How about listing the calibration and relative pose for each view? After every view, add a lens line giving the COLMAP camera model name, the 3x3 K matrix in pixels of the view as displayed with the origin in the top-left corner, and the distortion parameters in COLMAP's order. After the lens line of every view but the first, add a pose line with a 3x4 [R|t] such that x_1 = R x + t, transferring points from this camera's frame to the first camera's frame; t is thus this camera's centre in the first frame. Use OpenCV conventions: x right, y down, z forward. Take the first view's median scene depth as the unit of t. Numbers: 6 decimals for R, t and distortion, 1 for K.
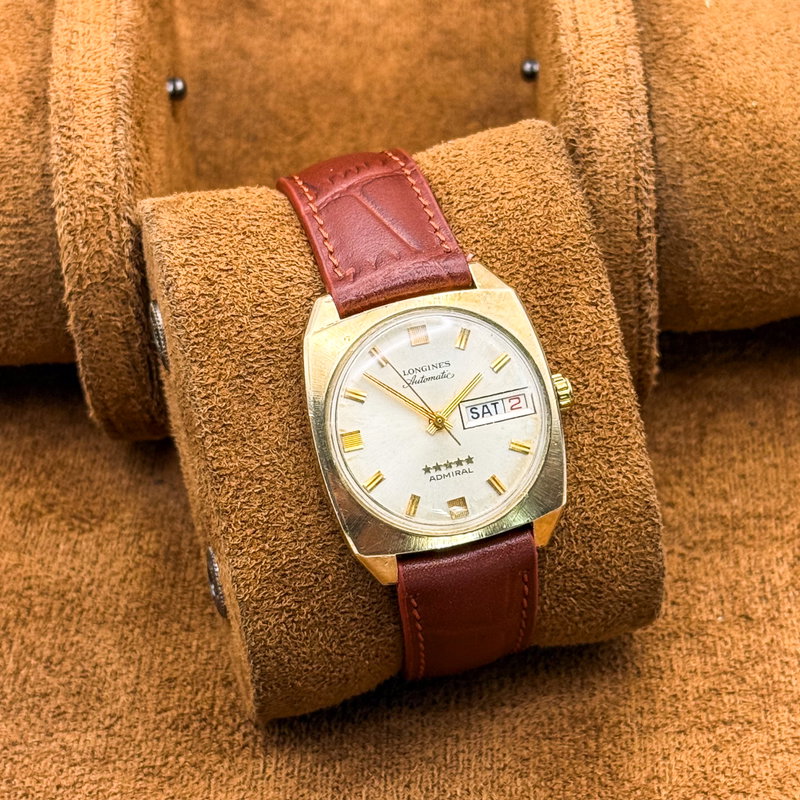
lens RADIAL K [[2337.6, 0, 399.9], [0, 2337.6, 425.1], [0, 0, 1]] dist [0.109299, 1.410382]
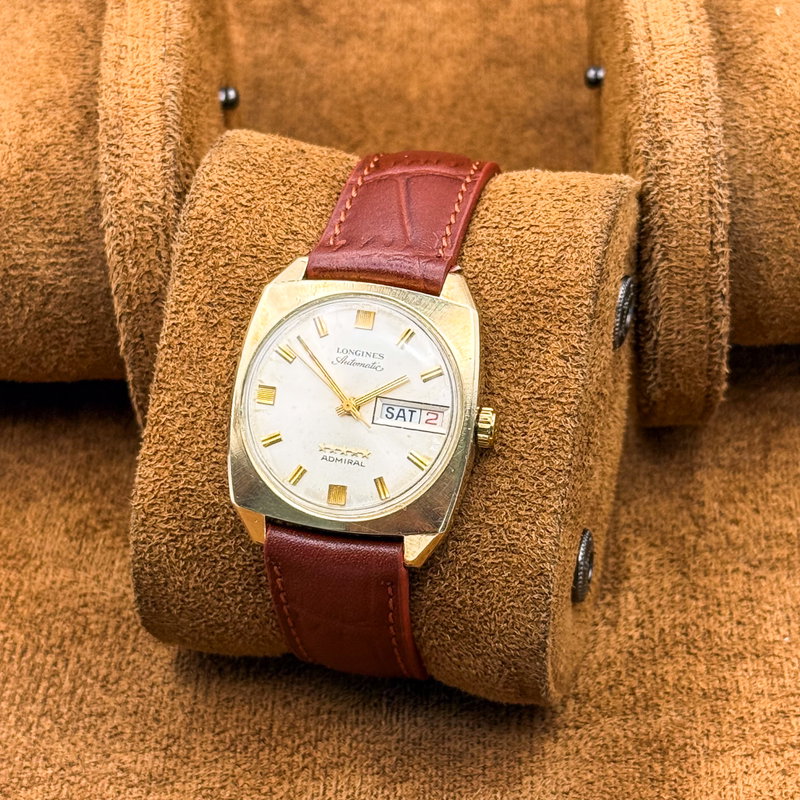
lens RADIAL K [[2337.6, 0, 399.9], [0, 2337.6, 425.1], [0, 0, 1]] dist [0.109299, 1.410382]
pose [[0.867565, 0.339226, -0.363670, 0.391404], [-0.354670, 0.934638, 0.025720, -0.026797], [0.348625, 0.106669, 0.931173, 0.075696]]
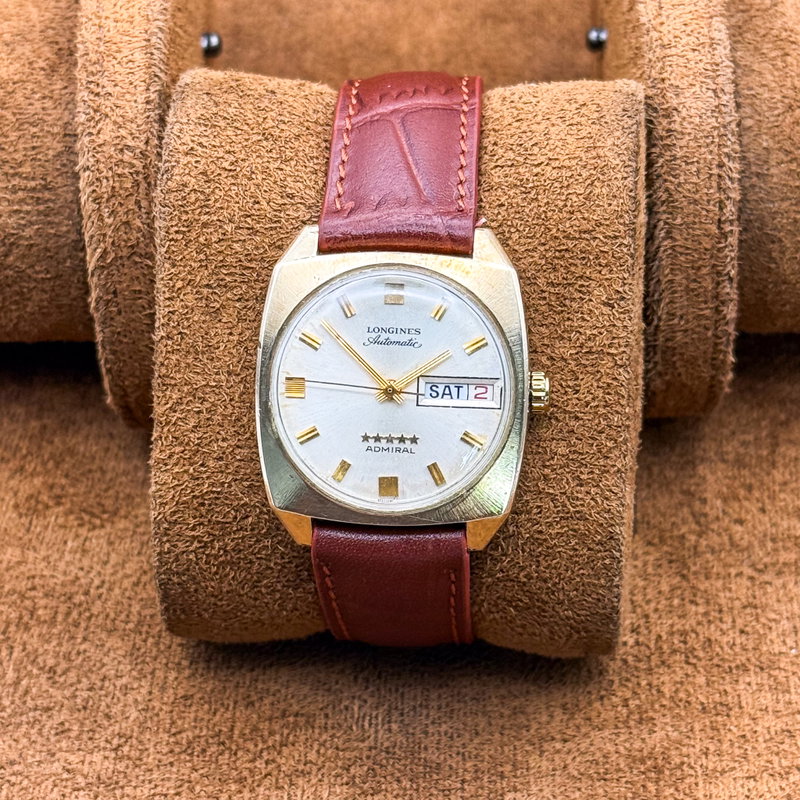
lens RADIAL K [[2337.6, 0, 399.9], [0, 2337.6, 425.1], [0, 0, 1]] dist [0.109299, 1.410382]
pose [[0.943299, 0.264779, -0.200198, 0.201584], [-0.244414, 0.962112, 0.120840, -0.097538], [0.224609, -0.065057, 0.972275, 0.107696]]
